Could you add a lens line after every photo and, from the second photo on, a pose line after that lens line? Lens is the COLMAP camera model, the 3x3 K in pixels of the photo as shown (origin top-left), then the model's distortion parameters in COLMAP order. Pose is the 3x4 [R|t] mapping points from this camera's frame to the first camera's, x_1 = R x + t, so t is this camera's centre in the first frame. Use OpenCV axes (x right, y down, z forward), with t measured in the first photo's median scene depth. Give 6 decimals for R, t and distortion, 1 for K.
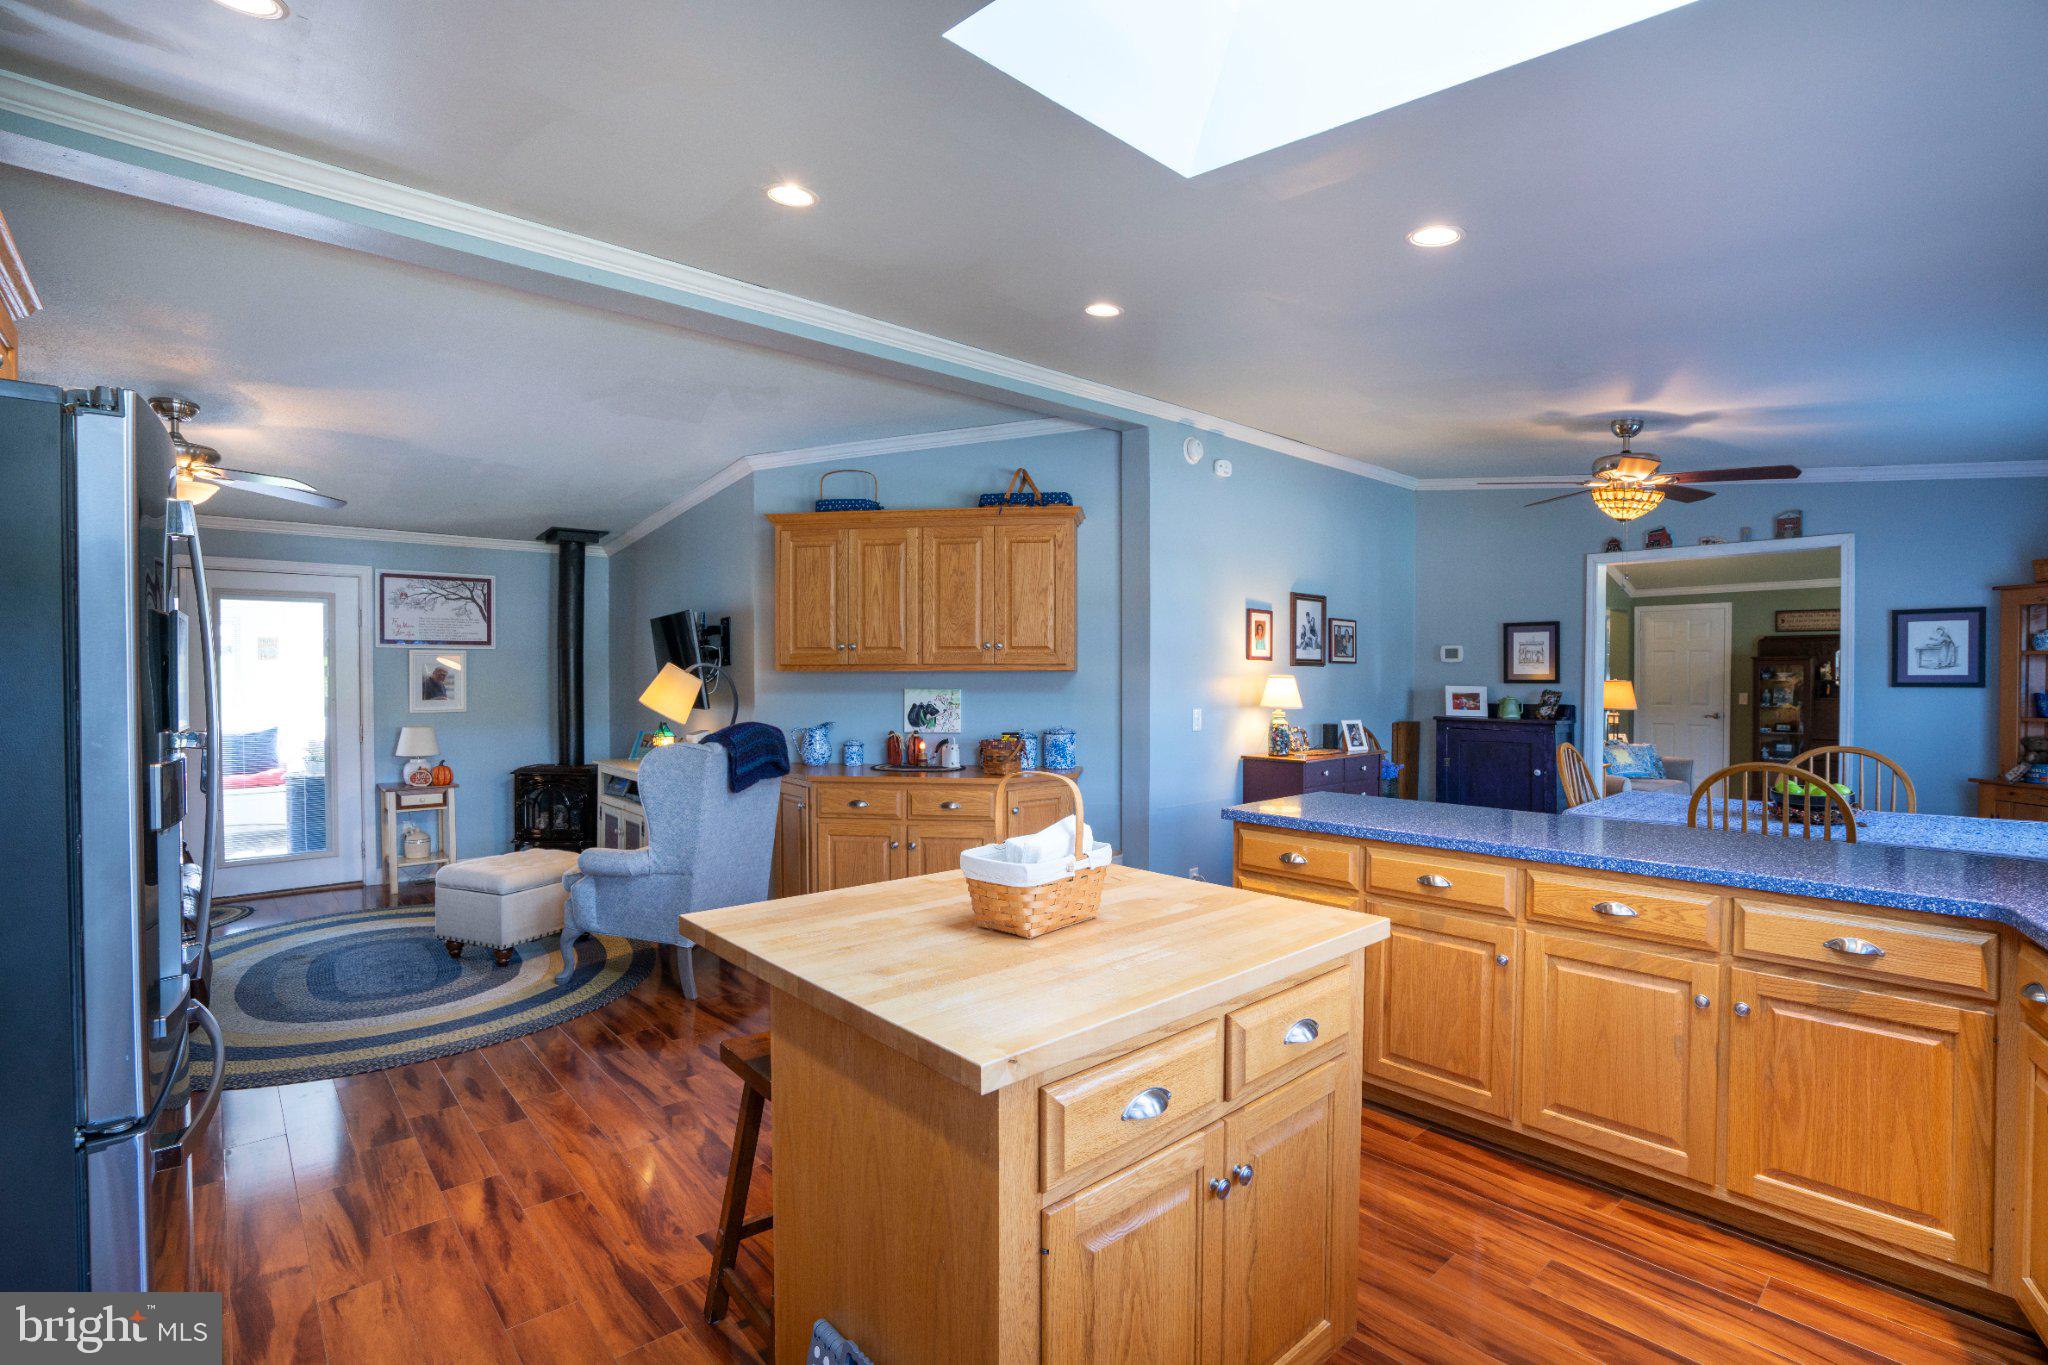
lens RADIAL K [[941.0, 0, 1033.1], [0, 941.0, 685.3], [0, 0, 1]] dist [-0.015891, 0.001378]
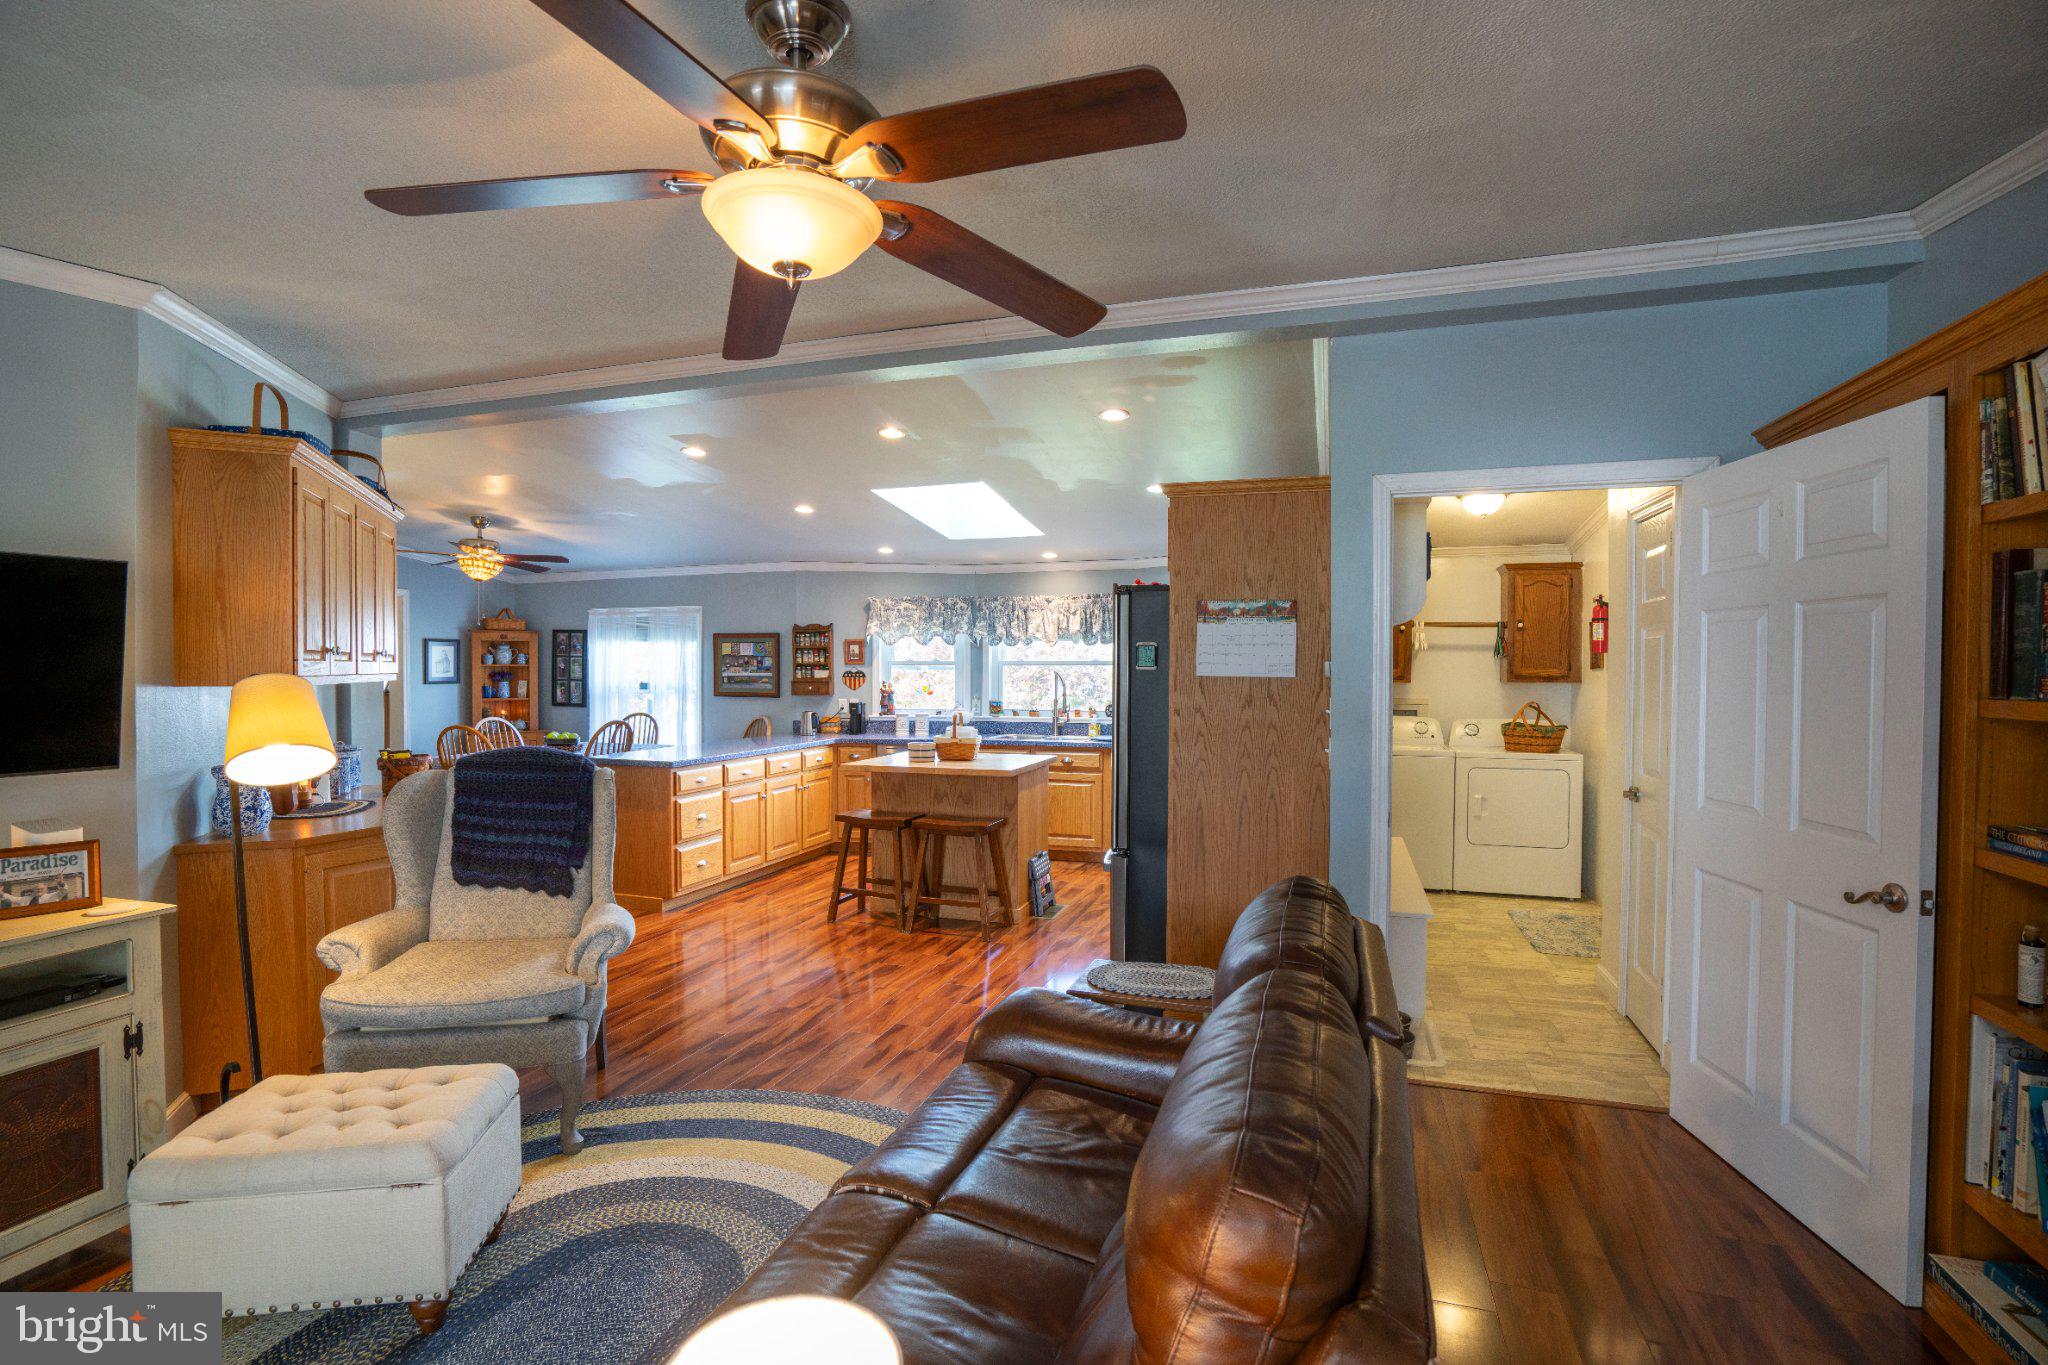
lens RADIAL K [[941.0, 0, 1035.2], [0, 941.0, 690.7], [0, 0, 1]] dist [-0.015891, 0.001378]
pose [[-0.525291, -0.012315, 0.850834, -1.371256], [0.001319, 0.999882, 0.015286, -0.012209], [-0.850922, 0.009152, -0.525213, 1.194053]]
